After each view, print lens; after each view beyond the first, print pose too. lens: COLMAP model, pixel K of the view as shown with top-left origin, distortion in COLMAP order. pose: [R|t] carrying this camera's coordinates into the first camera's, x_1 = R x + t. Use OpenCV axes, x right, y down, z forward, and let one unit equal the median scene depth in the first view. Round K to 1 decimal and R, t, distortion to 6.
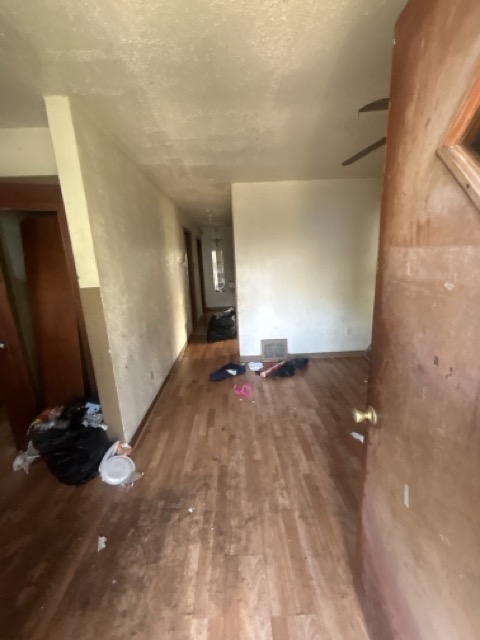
lens RADIAL K [[260.4, 0, 241.9], [0, 260.4, 318.4], [0, 0, 1]] dist [0.000503, 0.000505]
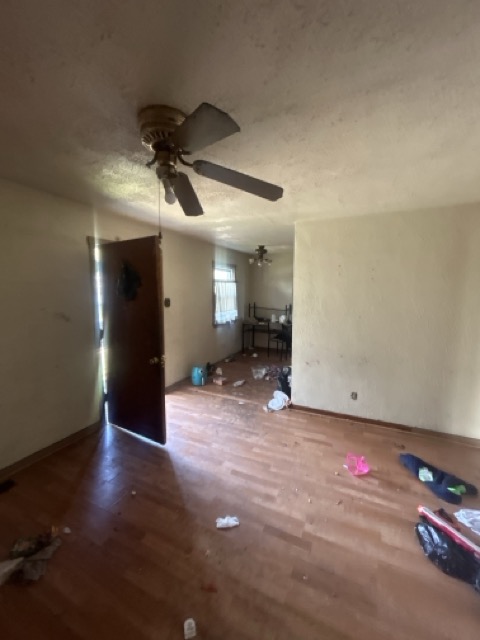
lens RADIAL K [[260.4, 0, 241.9], [0, 260.4, 318.4], [0, 0, 1]] dist [0.000503, 0.000505]
pose [[-0.451501, 0.132709, -0.882346, 0.756761], [-0.183973, 0.953784, 0.237593, -0.260108], [0.873098, 0.269602, -0.406220, 0.841734]]
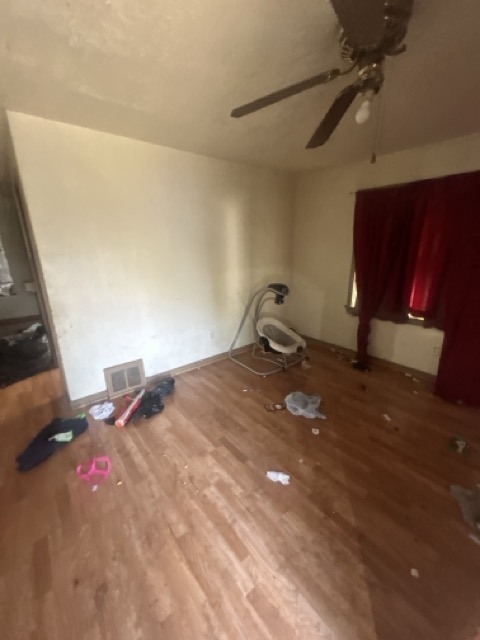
lens RADIAL K [[260.4, 0, 241.9], [0, 260.4, 318.4], [0, 0, 1]] dist [0.000503, 0.000505]
pose [[0.789989, -0.131484, 0.598857, -0.040620], [0.109299, 0.991291, 0.073464, -0.073852], [-0.603300, 0.007419, 0.797480, 0.291423]]
